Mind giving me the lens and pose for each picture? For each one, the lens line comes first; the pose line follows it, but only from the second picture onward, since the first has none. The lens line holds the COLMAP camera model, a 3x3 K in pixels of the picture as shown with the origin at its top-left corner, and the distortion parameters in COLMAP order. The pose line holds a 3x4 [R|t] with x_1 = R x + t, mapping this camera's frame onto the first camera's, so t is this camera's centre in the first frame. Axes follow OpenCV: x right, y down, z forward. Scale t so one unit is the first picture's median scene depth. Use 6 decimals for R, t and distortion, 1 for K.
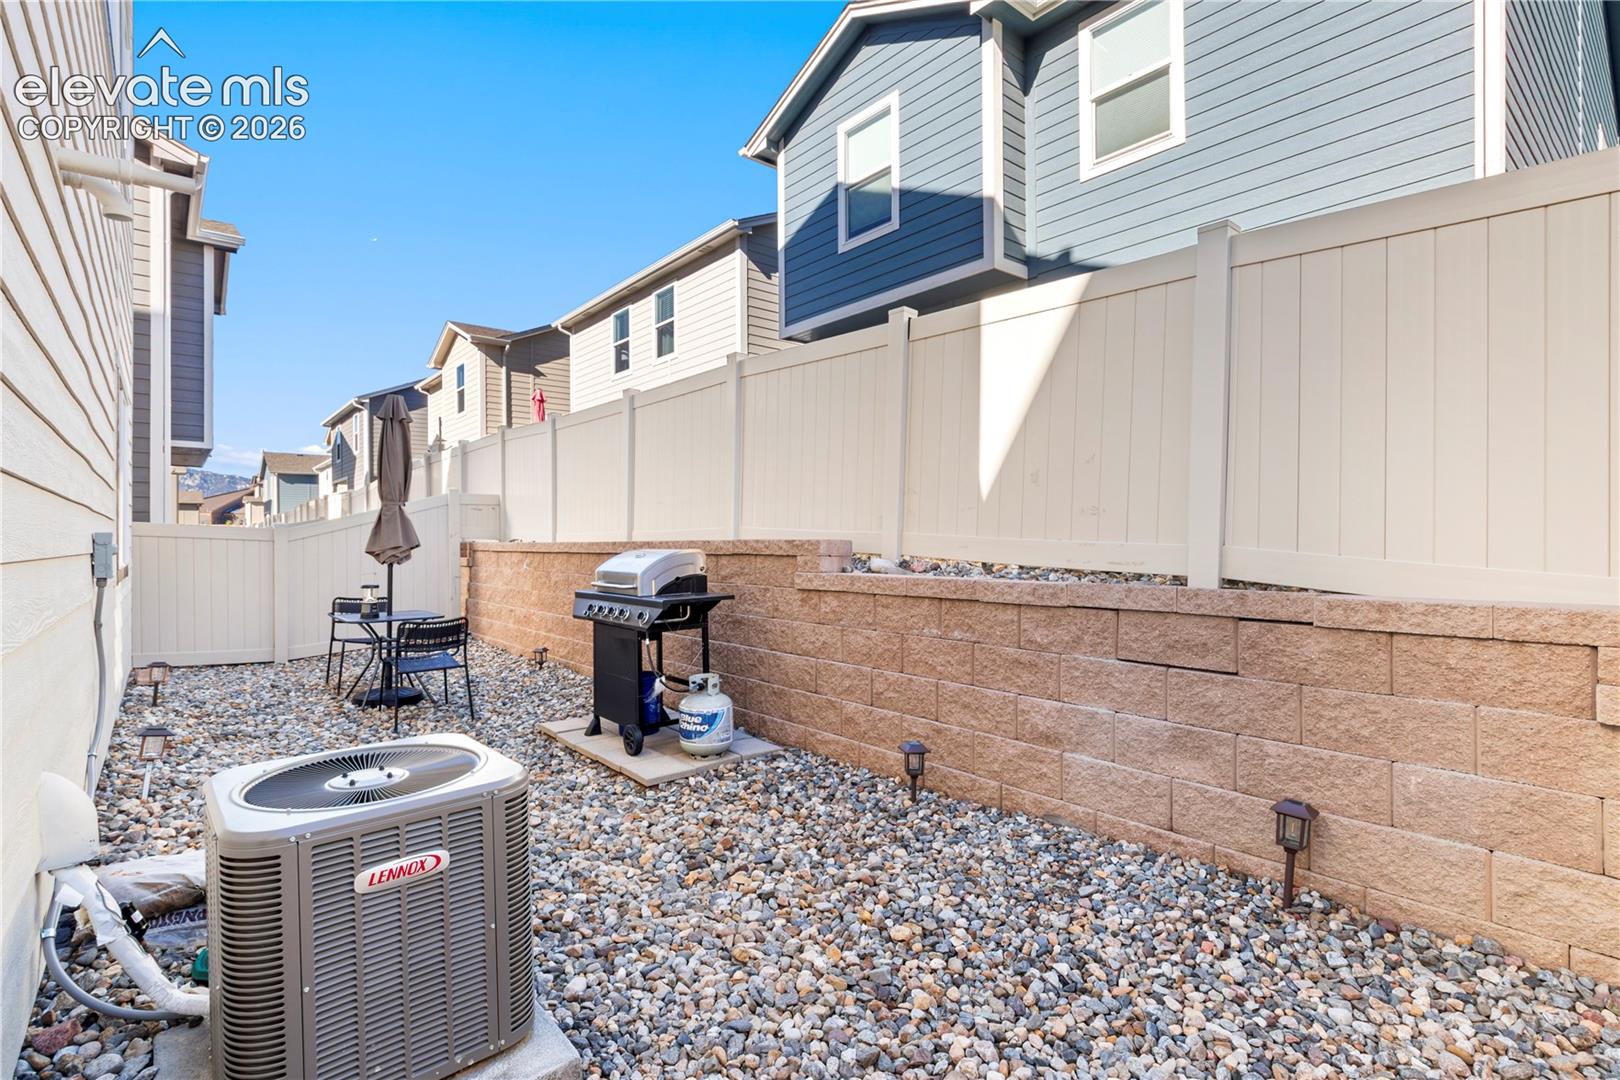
lens RADIAL K [[750.6, 0, 796.8], [0, 750.6, 536.7], [0, 0, 1]] dist [0.000731, -0.000616]
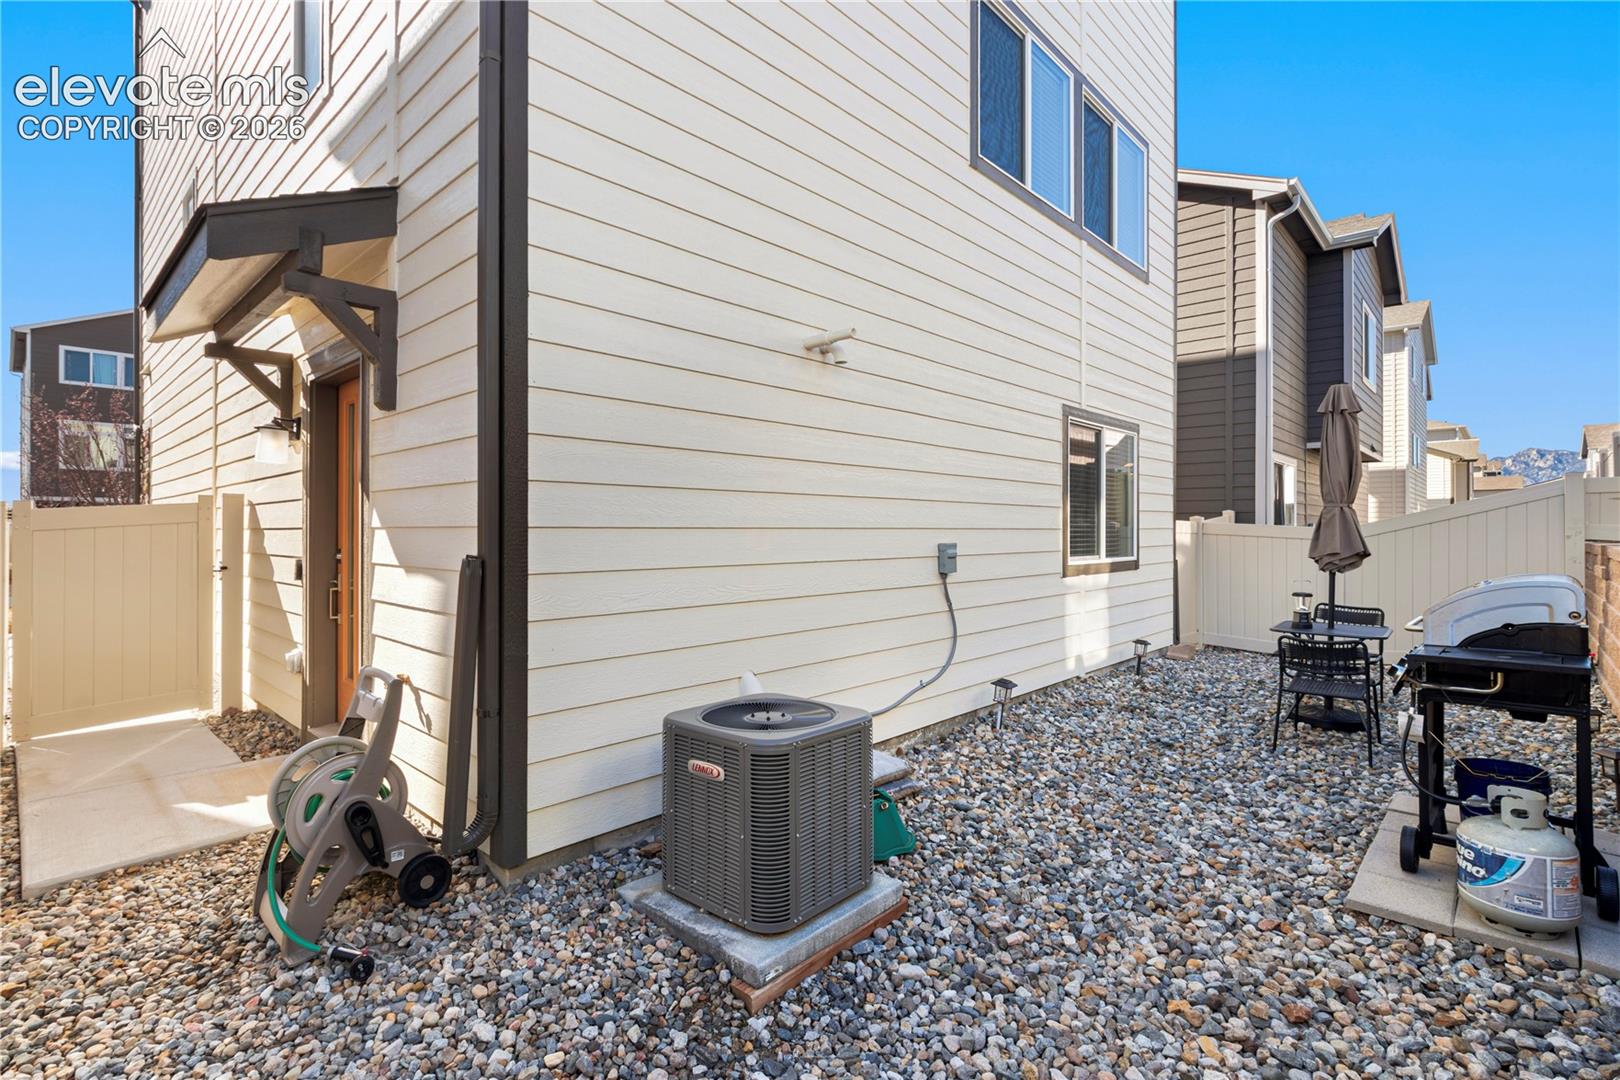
lens RADIAL K [[750.6, 0, 799.4], [0, 750.6, 534.3], [0, 0, 1]] dist [0.000731, -0.000616]
pose [[0.125395, 0.008011, -0.992074, 0.416552], [0.005117, 0.999949, 0.008721, -0.030155], [0.992094, -0.006170, 0.125348, 0.373398]]
